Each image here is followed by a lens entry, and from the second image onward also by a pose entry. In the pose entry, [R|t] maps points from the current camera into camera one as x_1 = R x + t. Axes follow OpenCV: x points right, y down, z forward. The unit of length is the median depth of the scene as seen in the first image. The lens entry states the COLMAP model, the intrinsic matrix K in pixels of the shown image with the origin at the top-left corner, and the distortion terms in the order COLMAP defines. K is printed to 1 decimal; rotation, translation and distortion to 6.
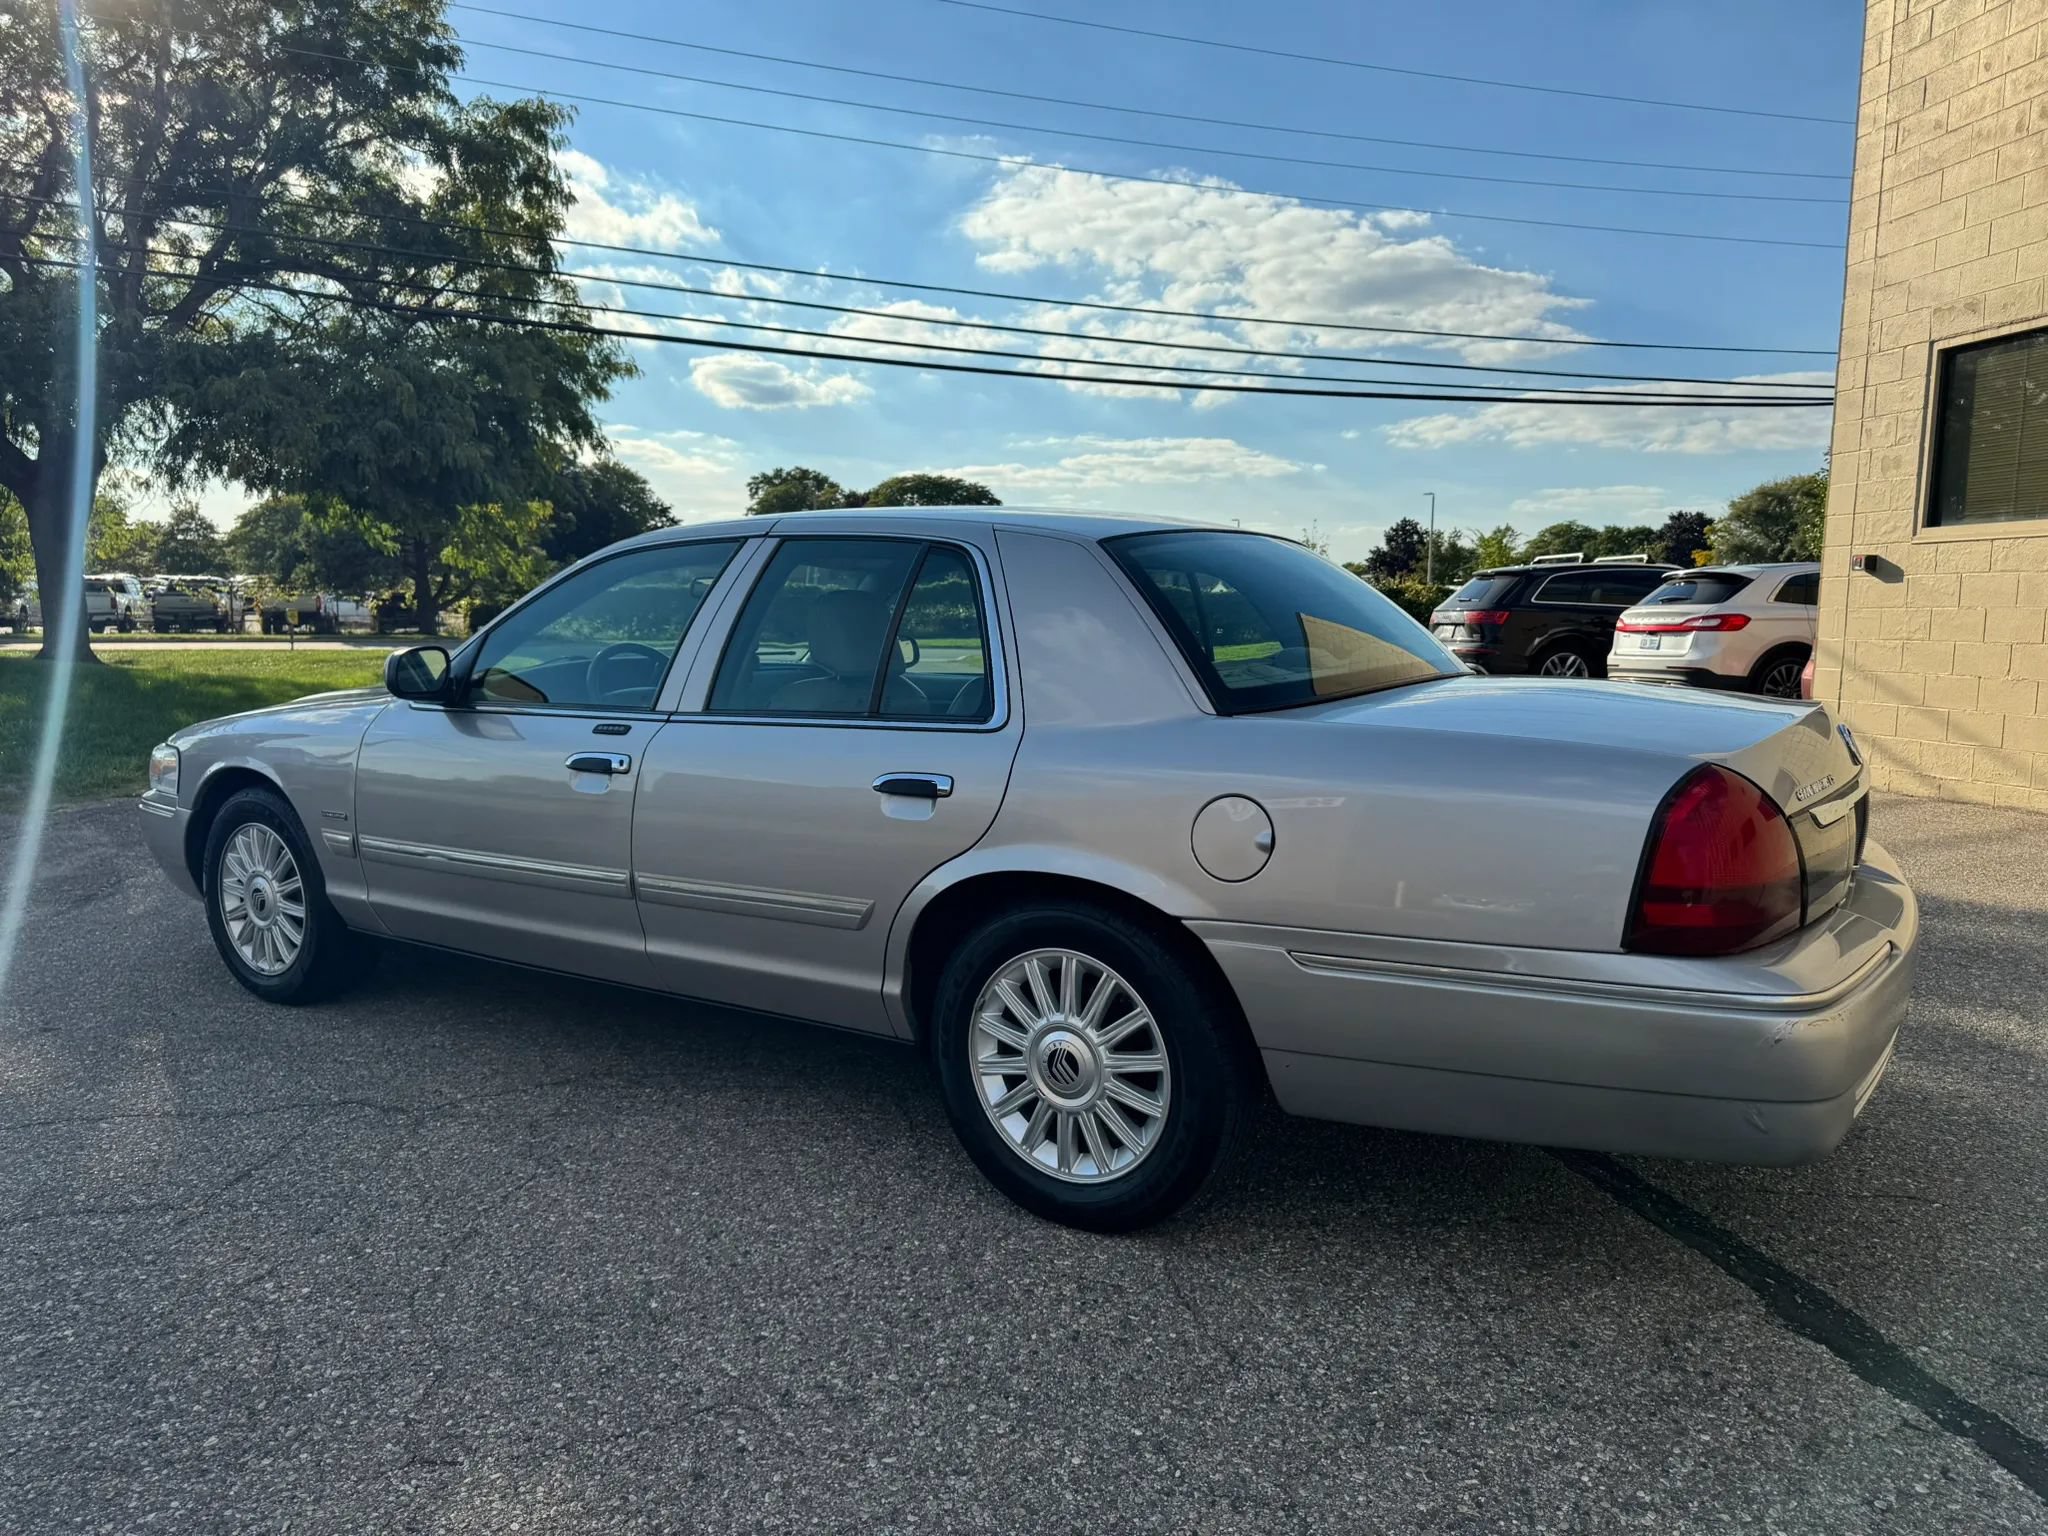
lens RADIAL K [[1462.7, 0, 1021.2], [0, 1462.7, 767.8], [0, 0, 1]] dist [0.029967, -0.033482]
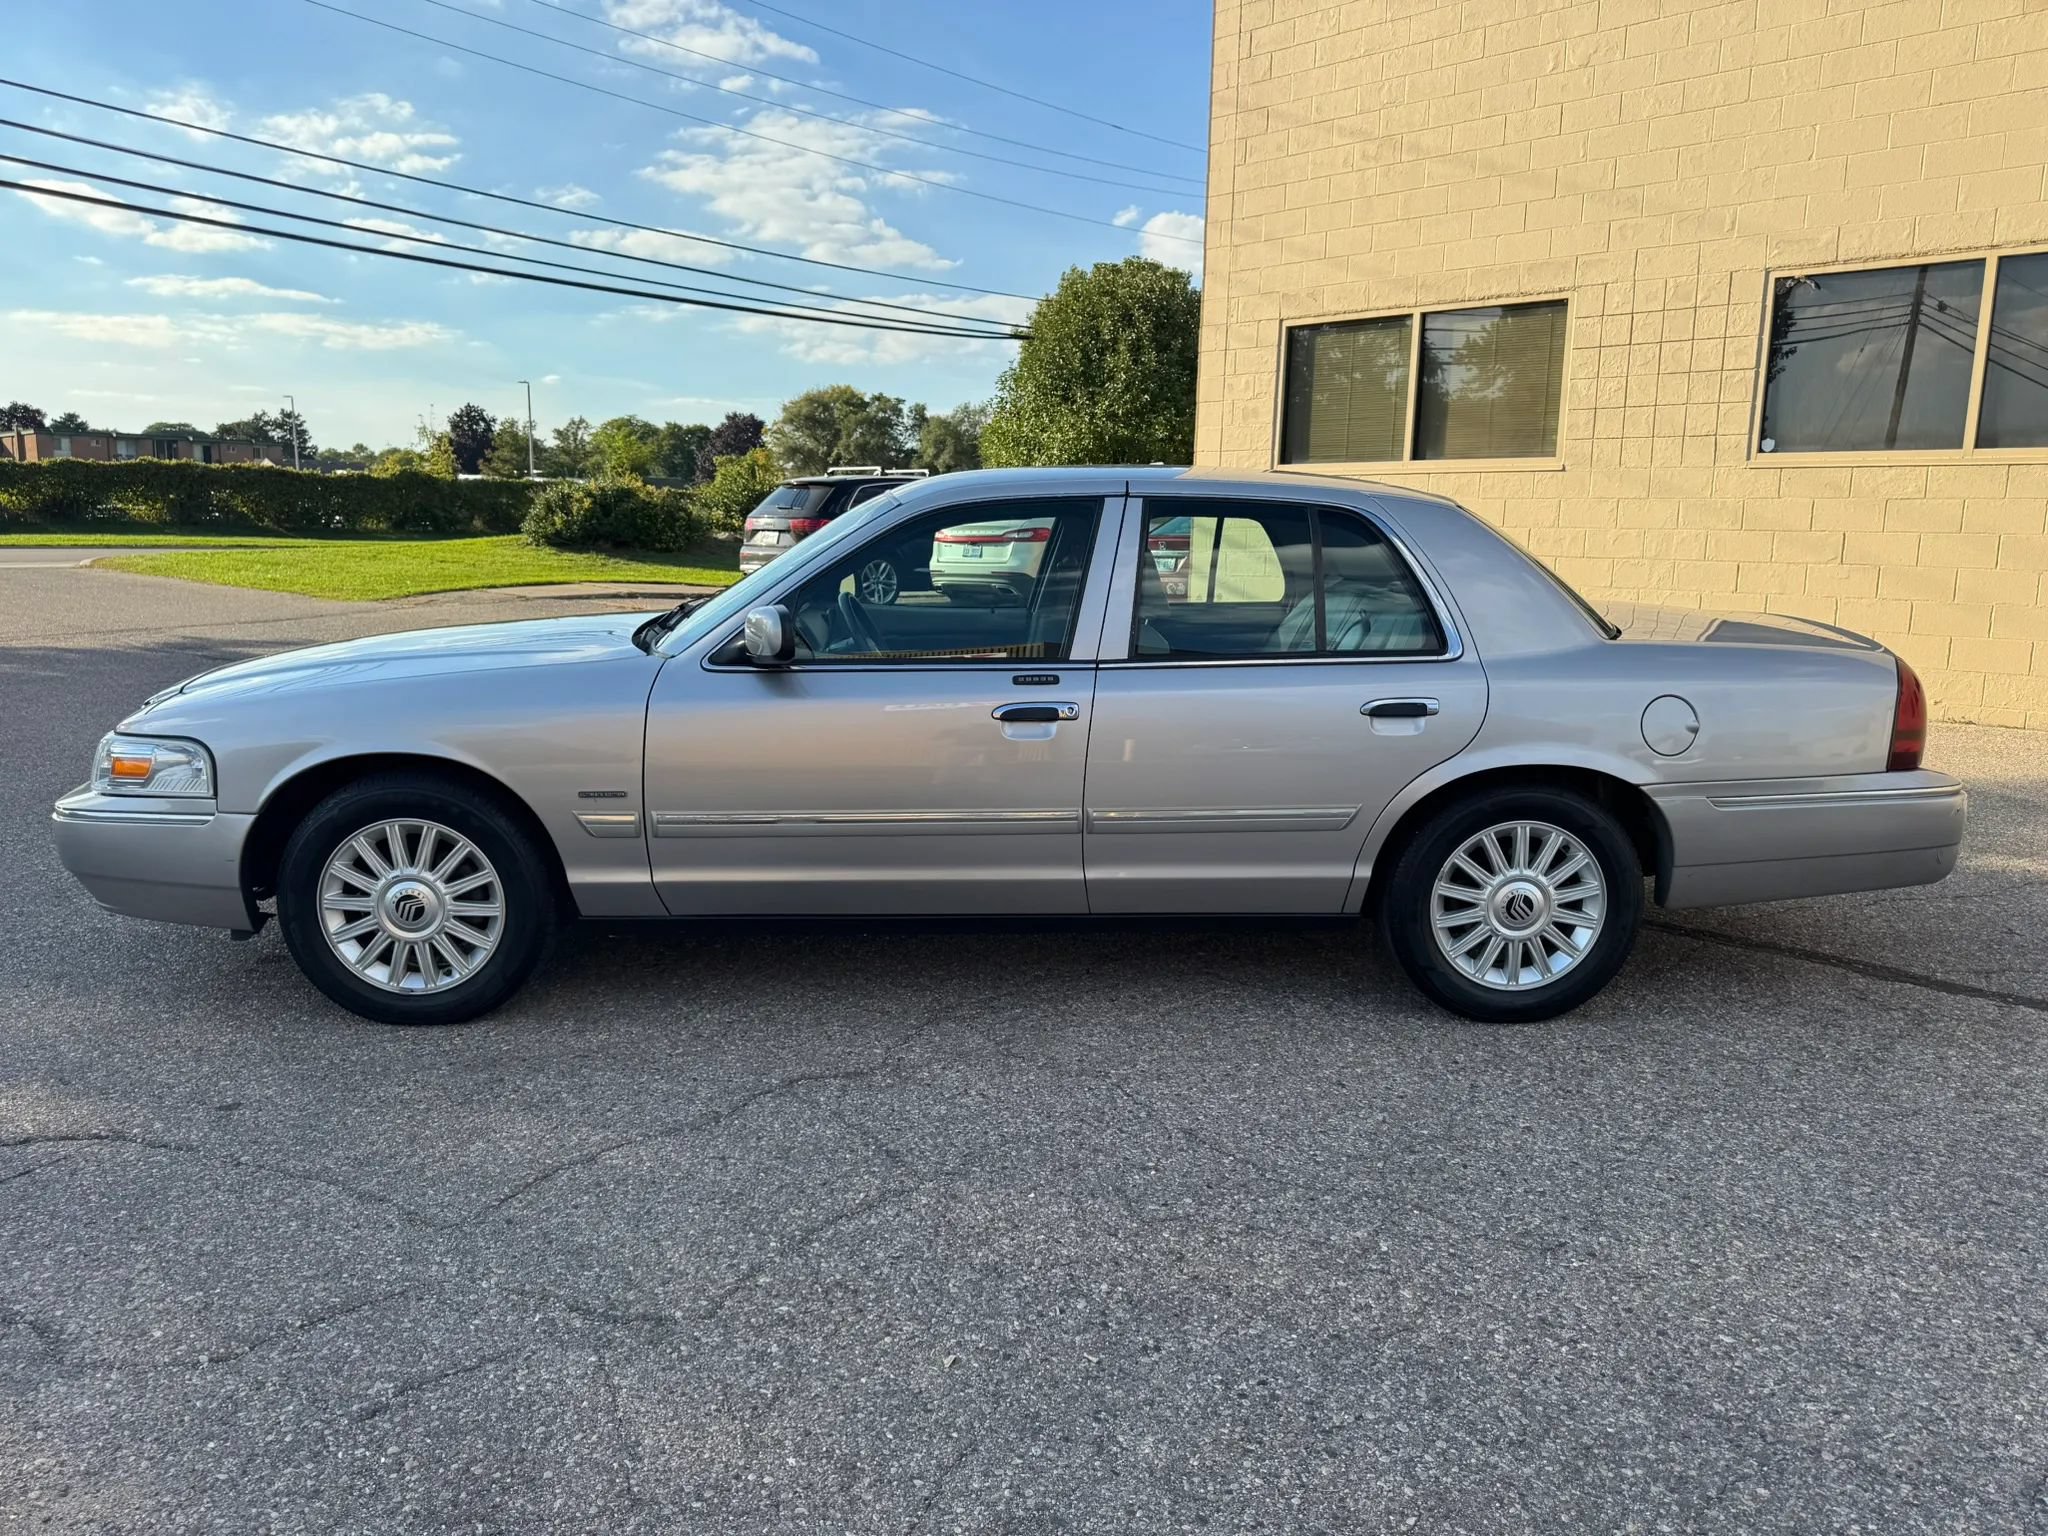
lens RADIAL K [[1462.7, 0, 1028.3], [0, 1462.7, 769.4], [0, 0, 1]] dist [0.029967, -0.033482]
pose [[0.807380, -0.098855, 0.581692, -0.199775], [0.055970, 0.994251, 0.091280, -0.012754], [-0.587371, -0.041140, 0.808271, 0.032119]]
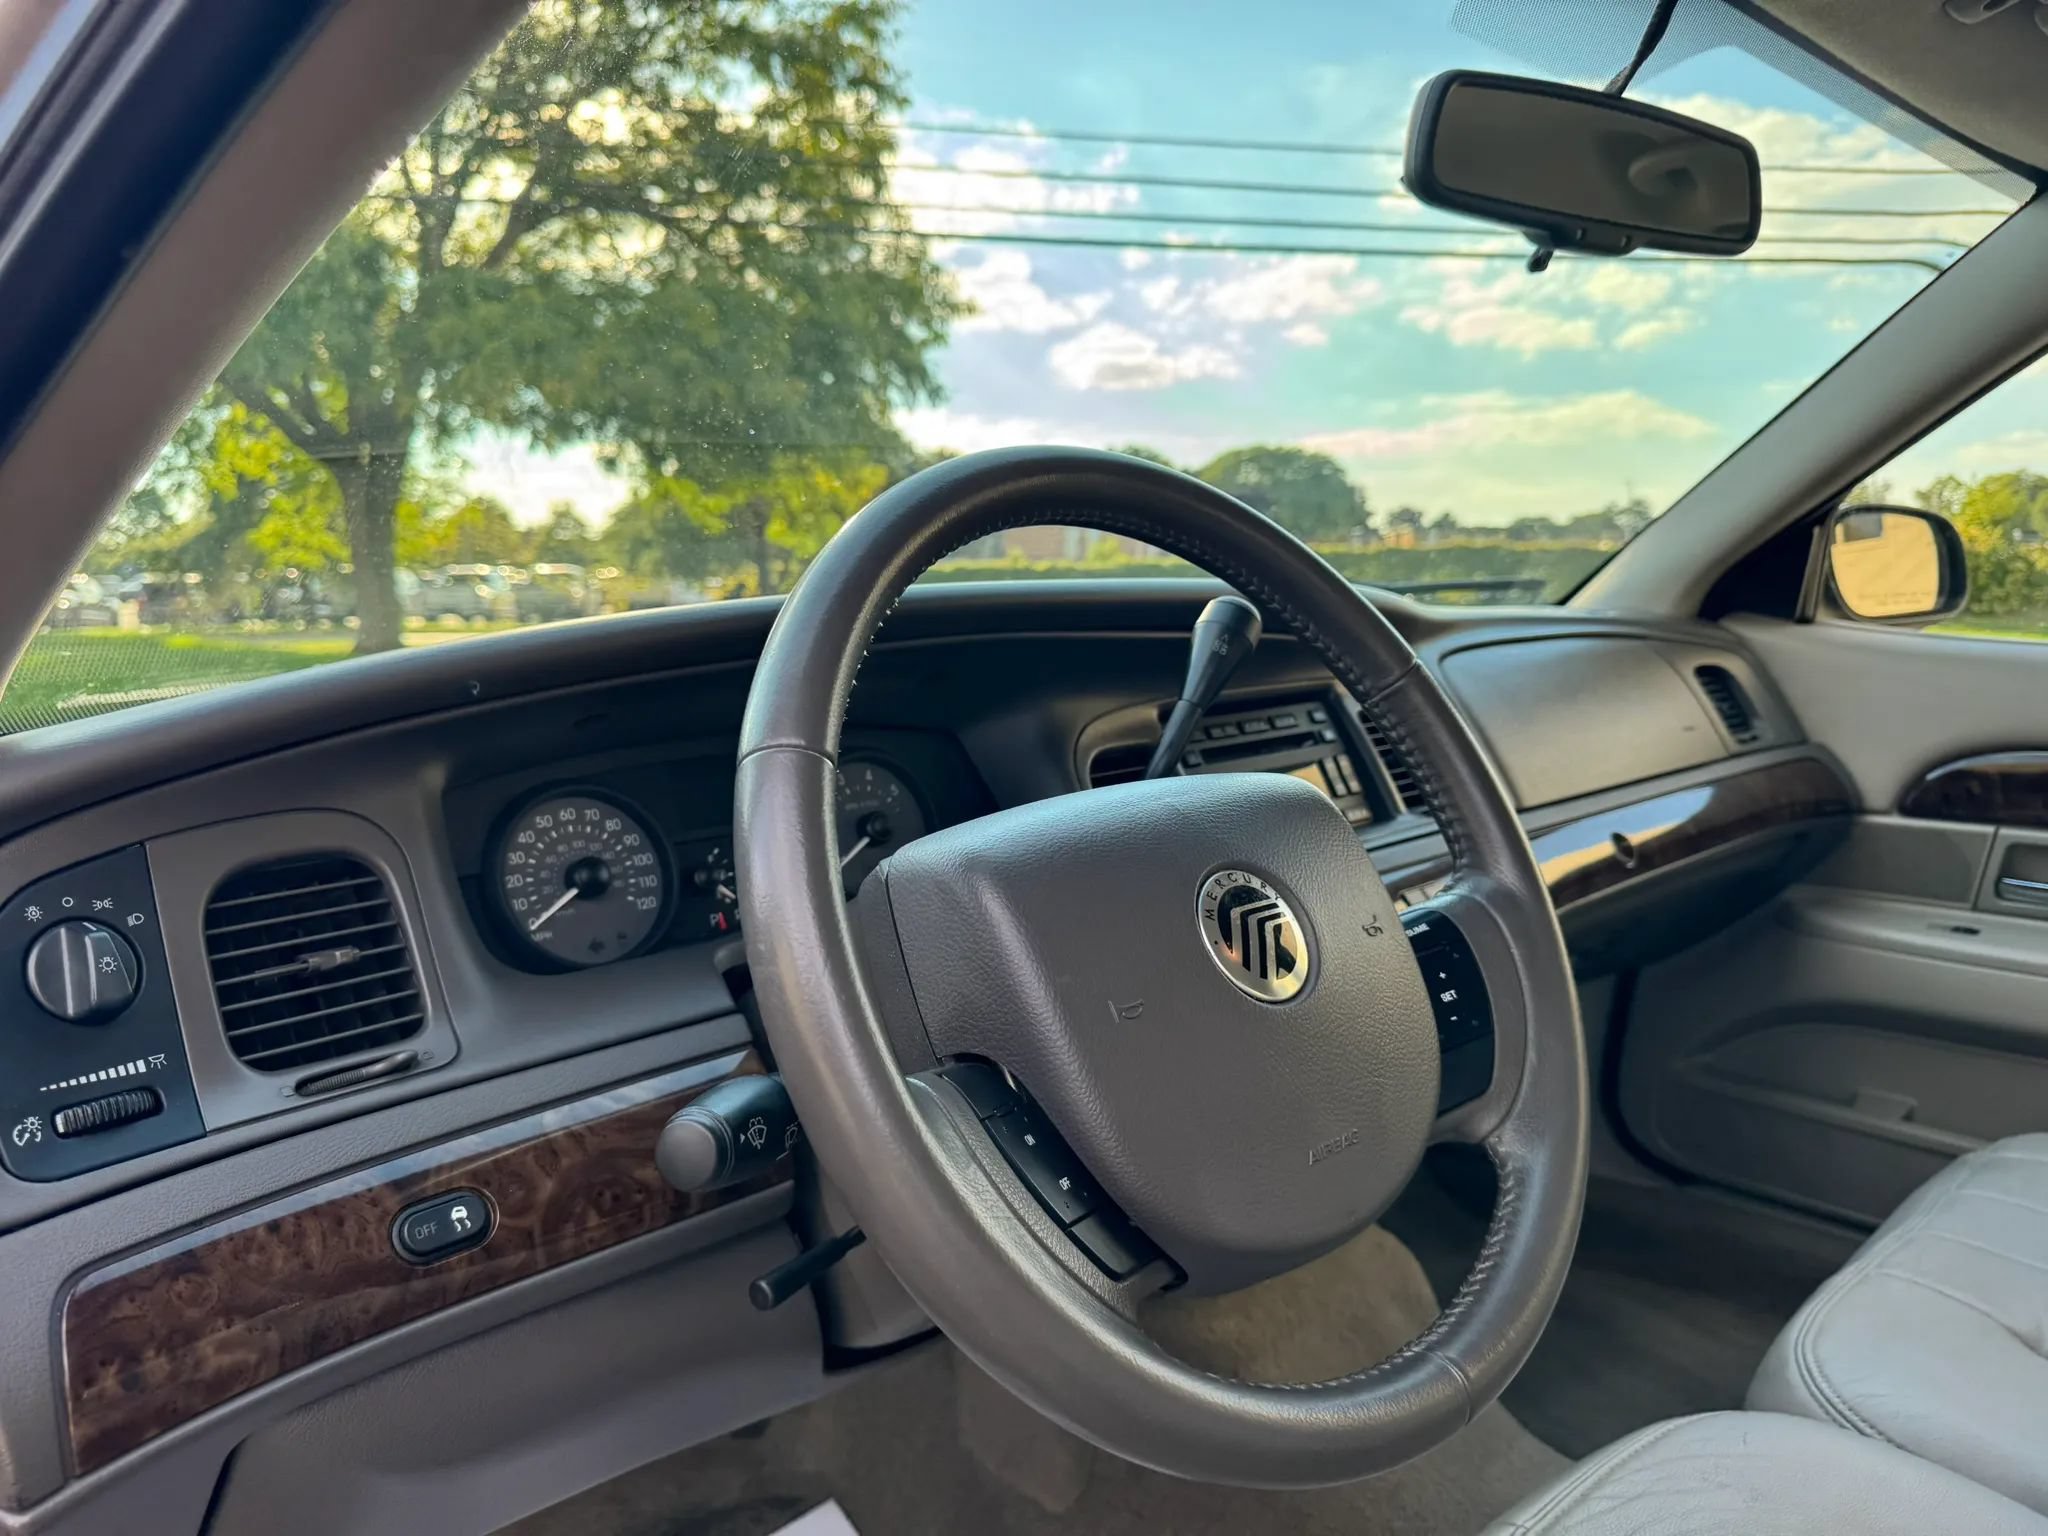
lens RADIAL K [[1462.7, 0, 1031.3], [0, 1462.7, 765.8], [0, 0, 1]] dist [0.029967, -0.033482]
pose [[0.976444, 0.003912, -0.215736, -0.064699], [-0.001661, 0.999942, 0.010618, -0.015008], [0.215765, -0.010010, 0.976394, 0.234961]]
